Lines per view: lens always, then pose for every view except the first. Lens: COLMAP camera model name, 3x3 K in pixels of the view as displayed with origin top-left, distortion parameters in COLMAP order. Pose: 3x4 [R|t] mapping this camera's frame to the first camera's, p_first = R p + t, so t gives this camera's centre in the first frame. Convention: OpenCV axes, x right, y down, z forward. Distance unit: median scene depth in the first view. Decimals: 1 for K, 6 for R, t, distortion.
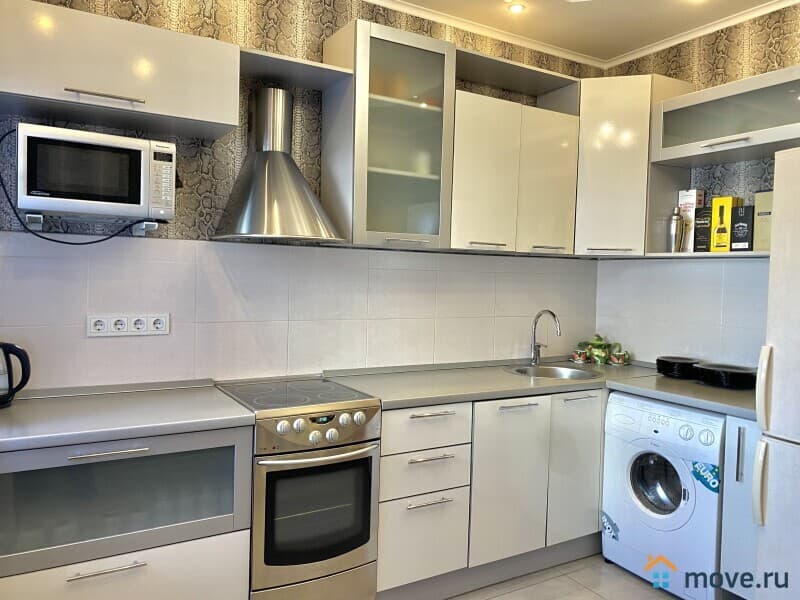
lens RADIAL K [[609.2, 0, 418.6], [0, 609.2, 298.4], [0, 0, 1]] dist [0.085047, -0.159035]
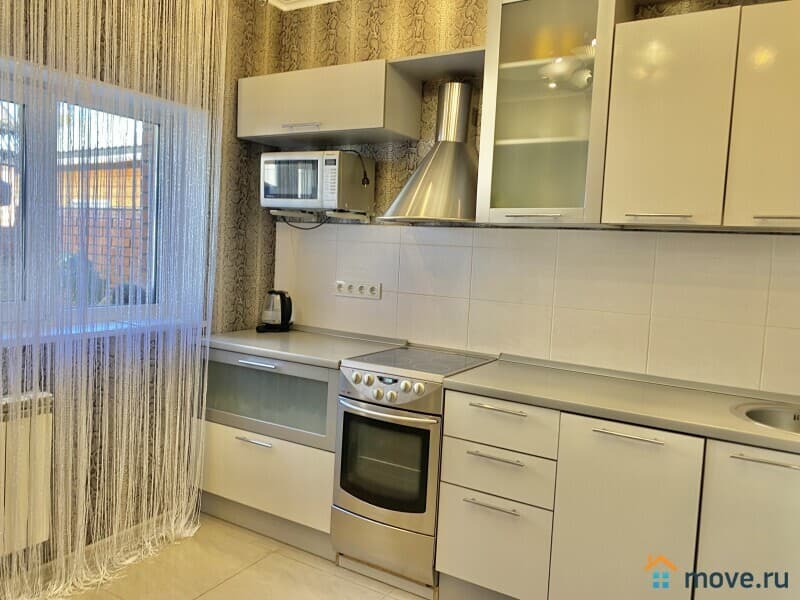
lens RADIAL K [[609.2, 0, 418.6], [0, 609.2, 298.4], [0, 0, 1]] dist [0.085047, -0.159035]
pose [[0.465517, 0.066090, -0.882568, 0.777618], [-0.072307, 0.996714, 0.036499, 0.004421], [0.882080, 0.046825, 0.468766, 0.488184]]
